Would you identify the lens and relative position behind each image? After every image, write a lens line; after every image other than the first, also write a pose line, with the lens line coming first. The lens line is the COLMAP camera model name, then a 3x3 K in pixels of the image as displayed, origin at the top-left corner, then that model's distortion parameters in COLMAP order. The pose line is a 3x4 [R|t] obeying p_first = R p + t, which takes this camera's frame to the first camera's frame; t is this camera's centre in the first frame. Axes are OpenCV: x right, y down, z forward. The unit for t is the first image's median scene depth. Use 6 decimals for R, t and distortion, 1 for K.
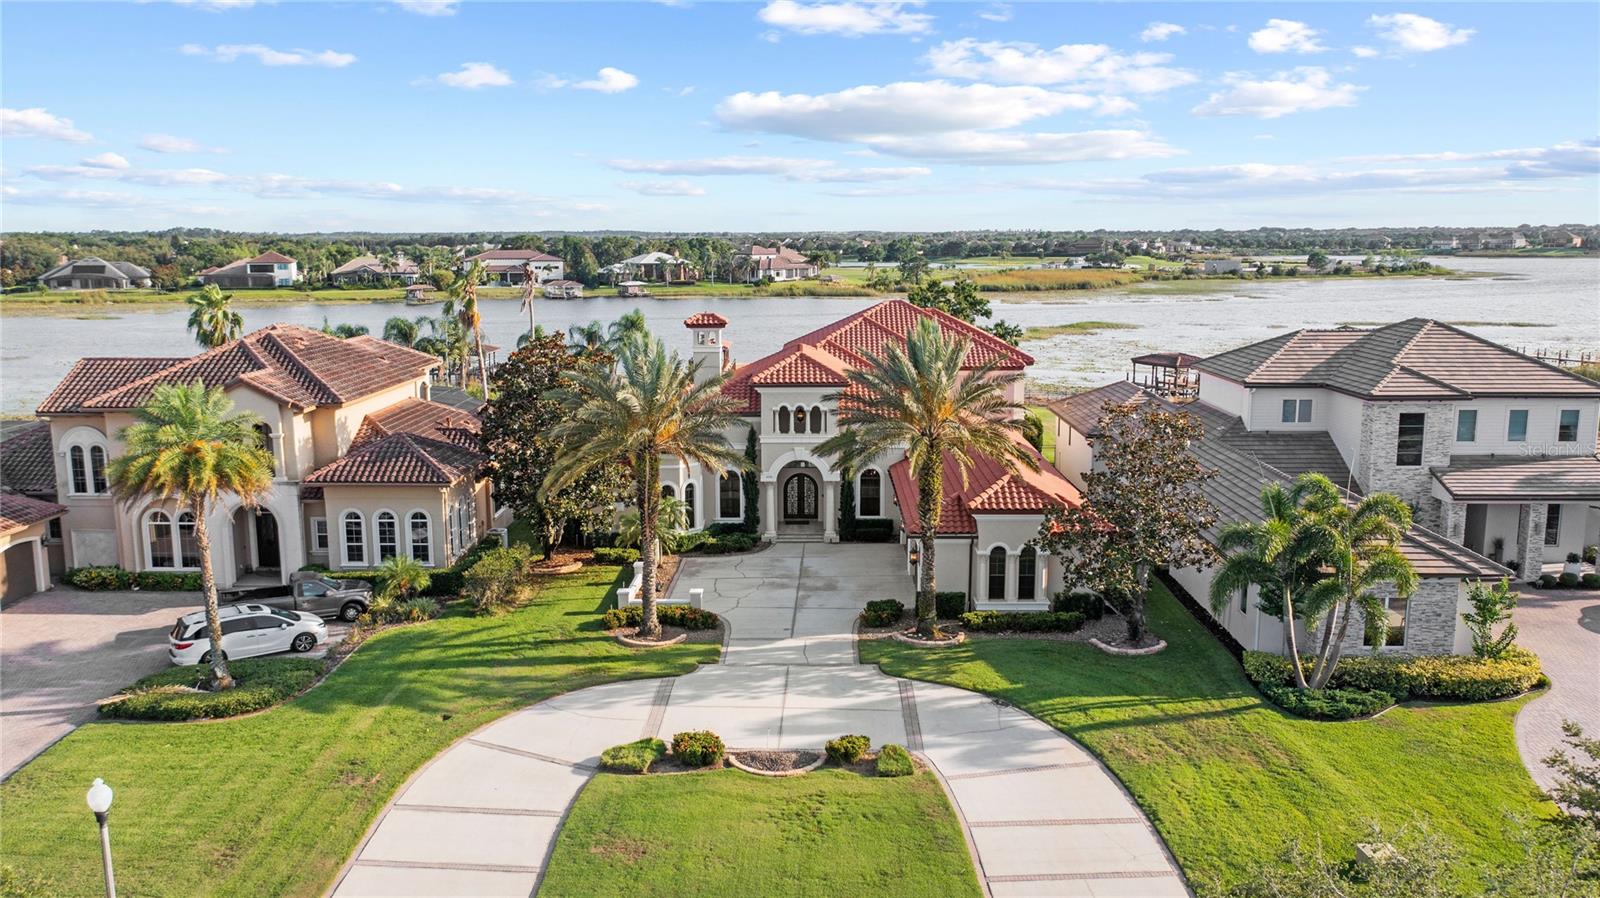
lens RADIAL K [[1331.8, 0, 800.0], [0, 1331.8, 449.0], [0, 0, 1]] dist [-0.008385, -0.000897]
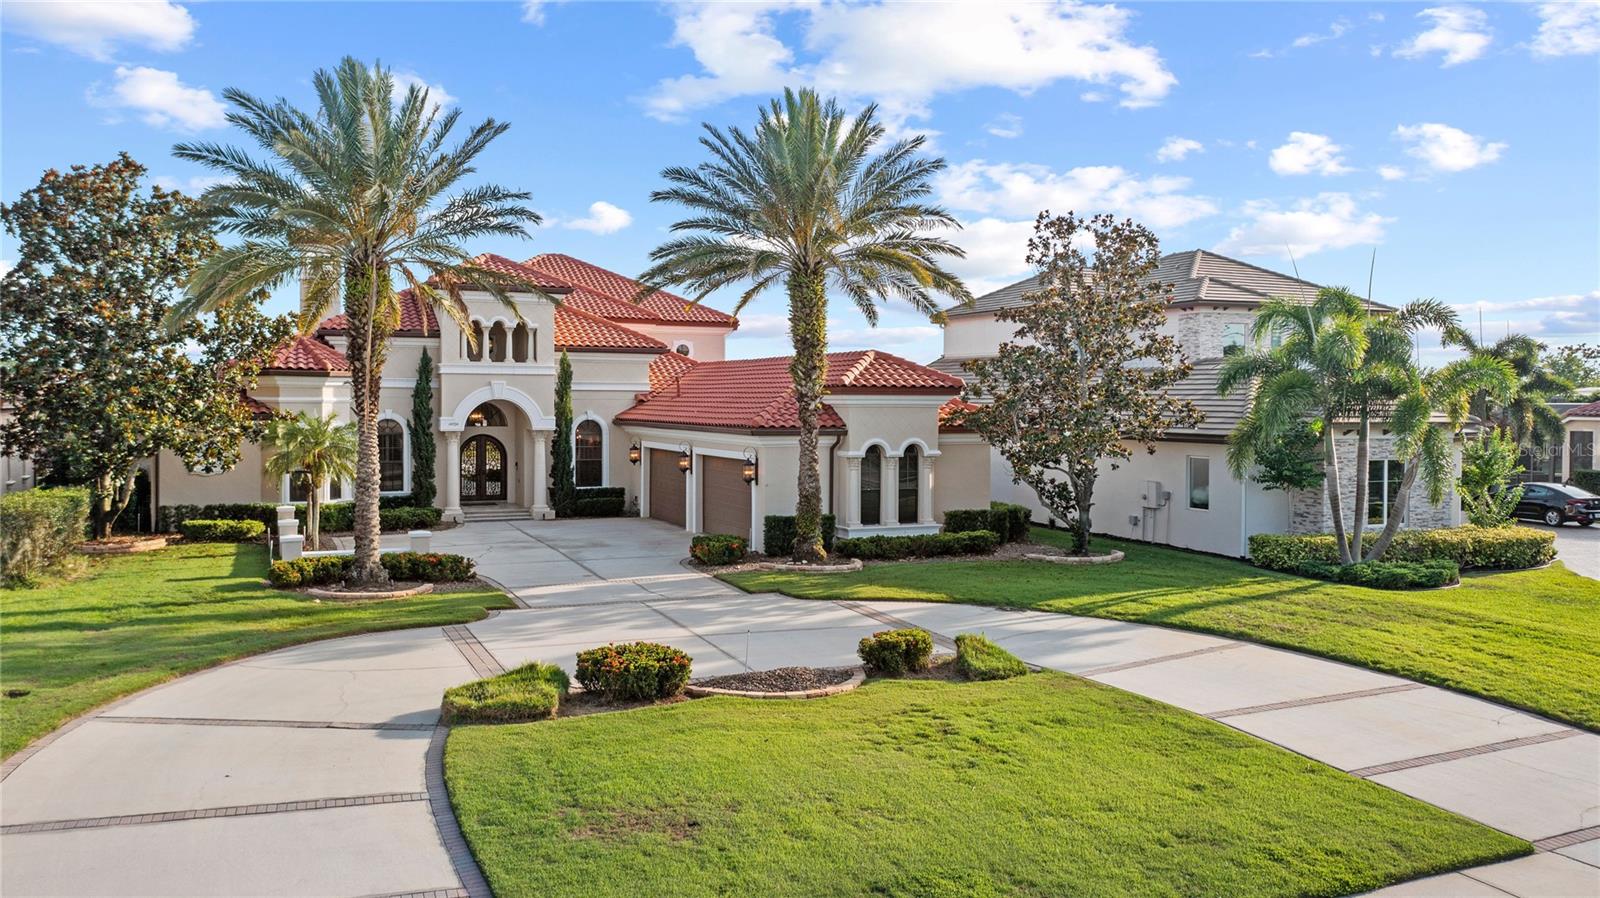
lens RADIAL K [[1293.4, 0, 800.0], [0, 1293.4, 449.0], [0, 0, 1]] dist [0.003718, 0.004252]
pose [[0.904728, -0.002980, 0.425978, -0.176534], [0.065413, 0.989088, -0.132010, 0.161845], [-0.420937, 0.147298, 0.895051, 0.399952]]
